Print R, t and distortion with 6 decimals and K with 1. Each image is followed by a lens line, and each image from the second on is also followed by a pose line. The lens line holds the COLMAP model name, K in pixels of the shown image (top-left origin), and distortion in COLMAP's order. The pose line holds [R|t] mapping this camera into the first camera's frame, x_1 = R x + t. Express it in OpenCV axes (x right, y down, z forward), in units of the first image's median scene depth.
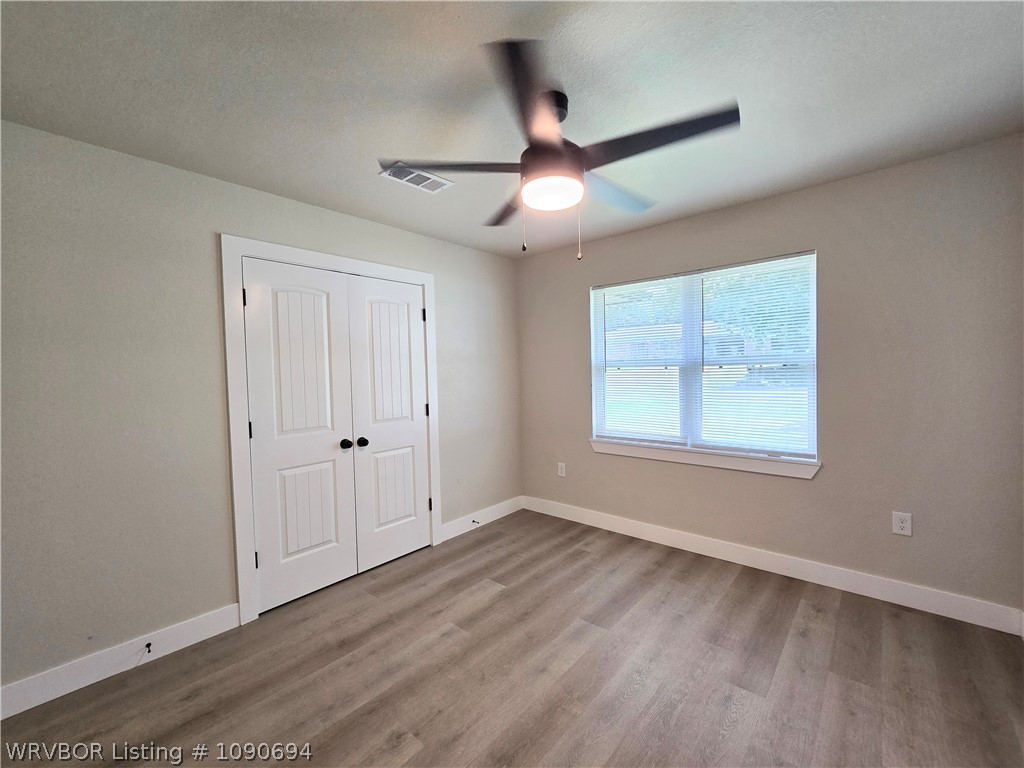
lens RADIAL K [[418.9, 0, 519.4], [0, 418.9, 382.9], [0, 0, 1]] dist [-0.004659, 0.001270]
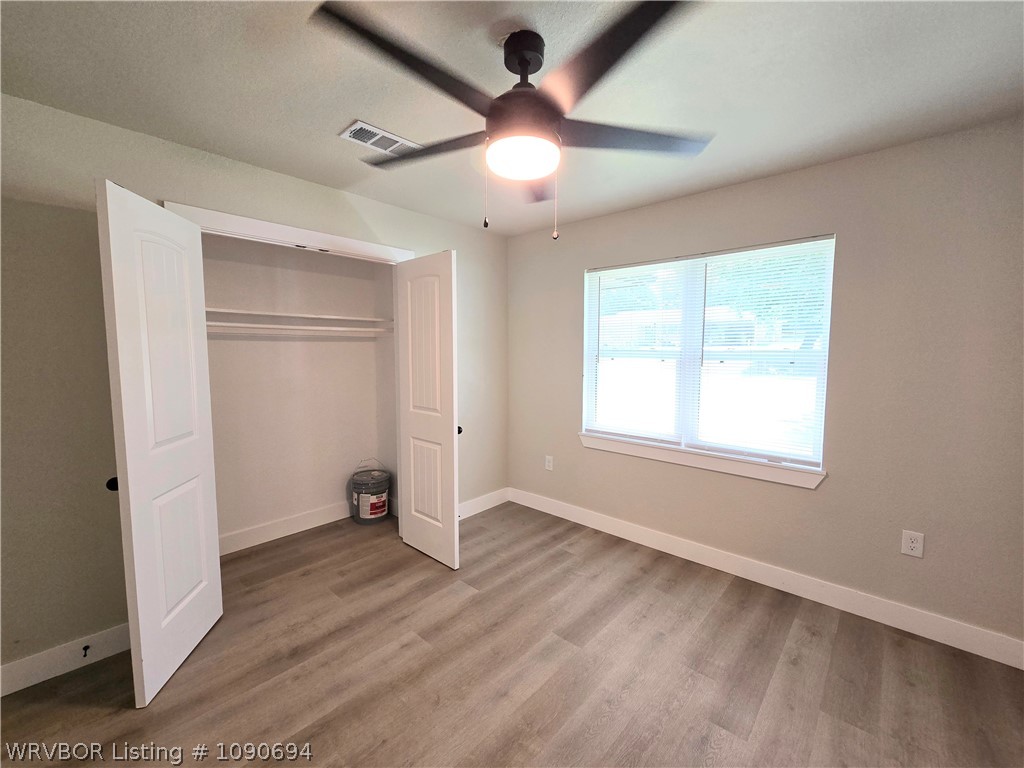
lens RADIAL K [[418.9, 0, 519.4], [0, 418.9, 382.9], [0, 0, 1]] dist [-0.004659, 0.001270]
pose [[0.999540, 0.027067, -0.013650, 0.070601], [-0.026393, 0.998530, 0.047341, -0.030120], [0.014911, -0.046959, 0.998786, 0.102985]]
